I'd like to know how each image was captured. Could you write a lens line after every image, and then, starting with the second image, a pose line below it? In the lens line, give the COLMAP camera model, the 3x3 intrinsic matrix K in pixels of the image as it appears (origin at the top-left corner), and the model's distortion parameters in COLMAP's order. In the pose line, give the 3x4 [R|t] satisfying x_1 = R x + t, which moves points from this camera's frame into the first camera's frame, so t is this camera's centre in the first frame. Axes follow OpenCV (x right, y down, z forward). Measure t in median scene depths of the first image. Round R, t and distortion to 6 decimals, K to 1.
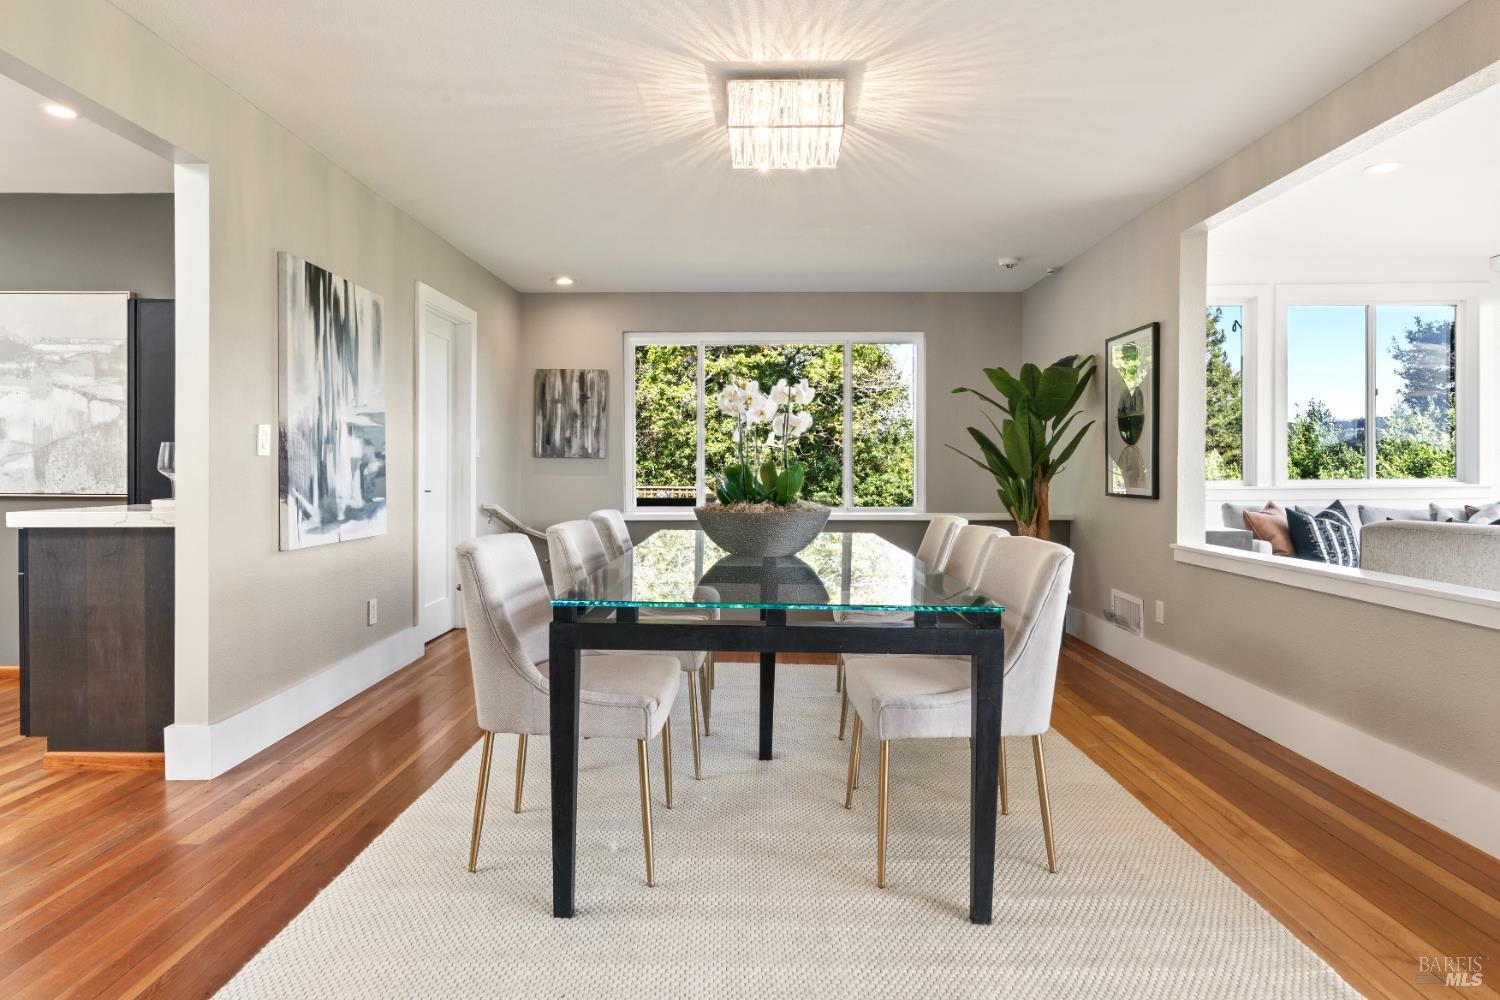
lens RADIAL K [[863.5, 0, 746.2], [0, 863.5, 460.4], [0, 0, 1]] dist [-0.001225, -0.000173]
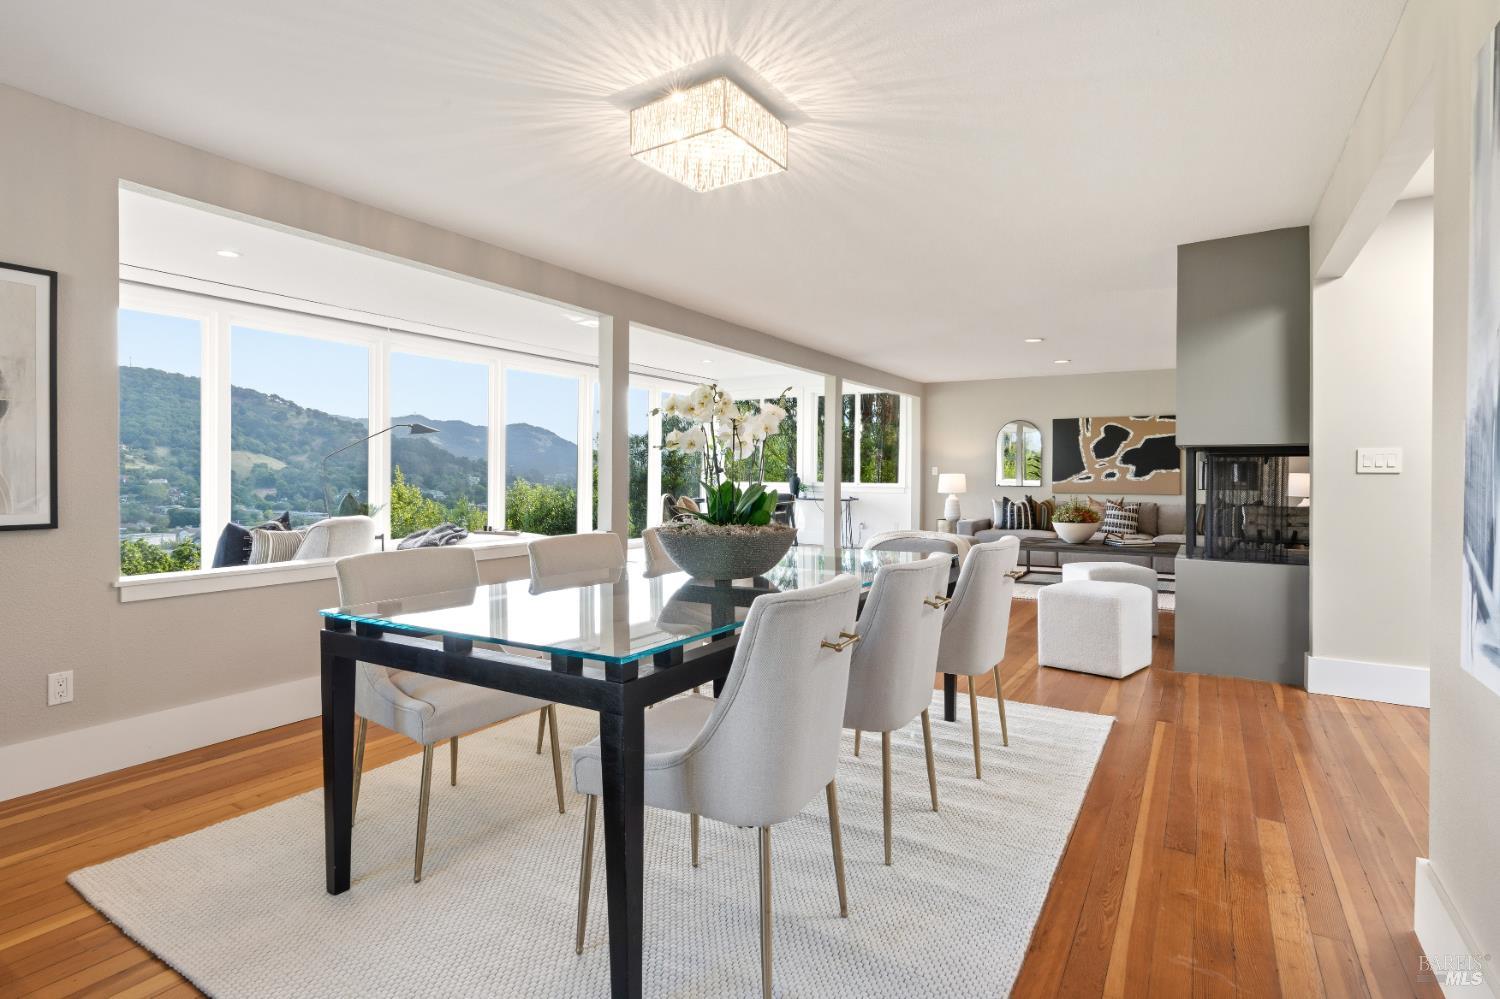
lens RADIAL K [[738.7, 0, 750.6], [0, 738.7, 472.4], [0, 0, 1]] dist [-0.000741, -0.000123]
pose [[-0.860348, -0.004121, 0.509691, -0.420630], [-0.009442, 0.999925, -0.007854, -0.000539], [-0.509620, -0.011569, -0.860322, 1.673976]]
